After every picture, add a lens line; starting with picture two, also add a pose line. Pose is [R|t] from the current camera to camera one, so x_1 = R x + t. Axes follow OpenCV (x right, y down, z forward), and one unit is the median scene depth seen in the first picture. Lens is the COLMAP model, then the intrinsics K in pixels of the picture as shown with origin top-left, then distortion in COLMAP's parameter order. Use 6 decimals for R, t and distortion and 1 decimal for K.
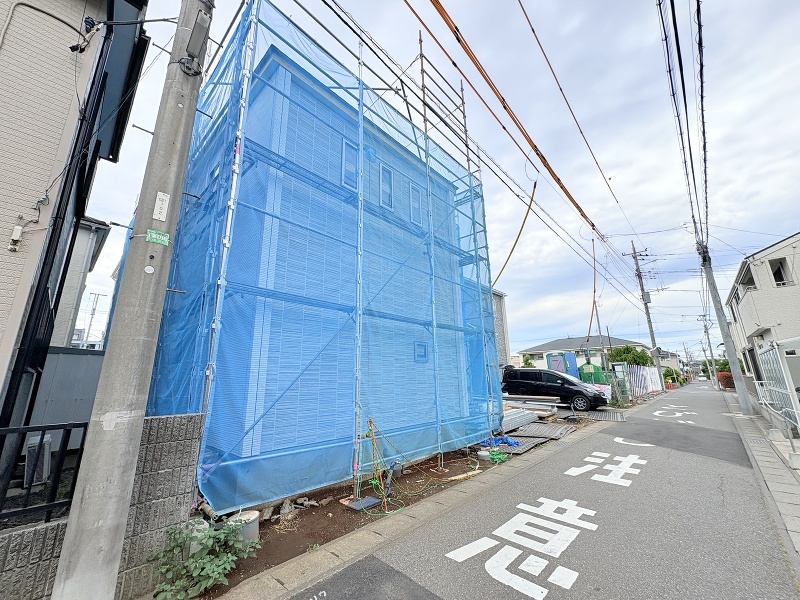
lens RADIAL K [[319.1, 0, 402.7], [0, 319.1, 302.8], [0, 0, 1]] dist [-0.003070, 0.000860]
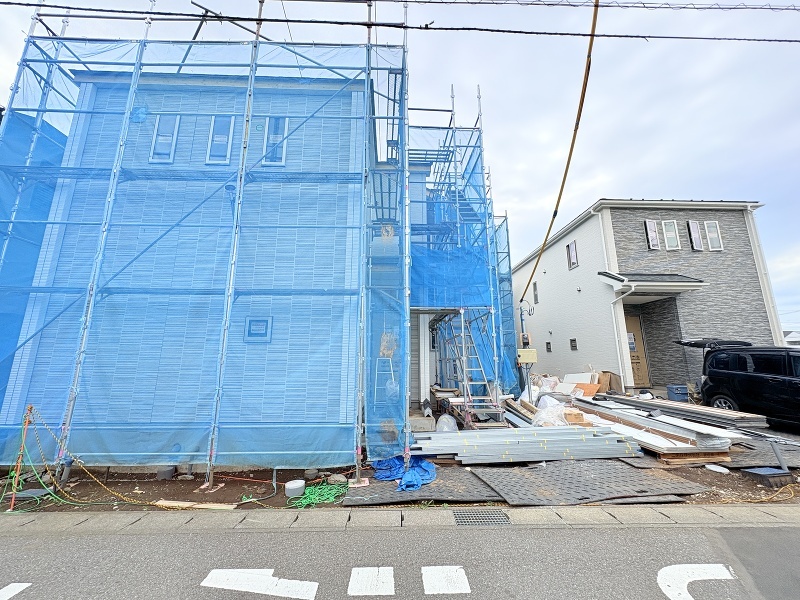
lens RADIAL K [[319.1, 0, 398.6], [0, 319.1, 296.2], [0, 0, 1]] dist [-0.003070, 0.000860]
pose [[0.708791, -0.141221, -0.691138, 1.051853], [0.152579, 0.987255, -0.045251, 0.202563], [0.688720, -0.073379, 0.721305, 0.856150]]
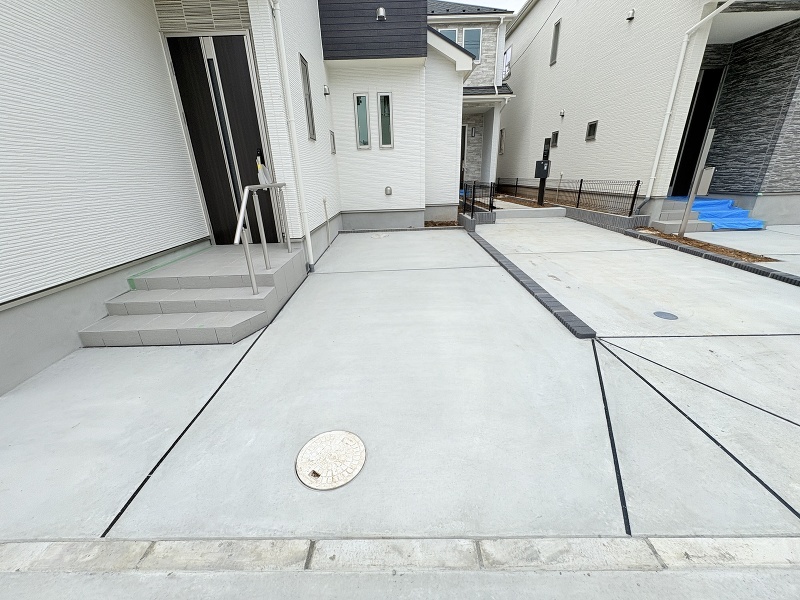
lens RADIAL K [[319.1, 0, 401.9], [0, 319.1, 300.0], [0, 0, 1]] dist [-0.003070, 0.000860]
pose [[0.694659, 0.246896, -0.675641, 0.891141], [0.185058, 0.846302, 0.499526, 0.391629], [0.695128, -0.472033, 0.542201, 1.555956]]
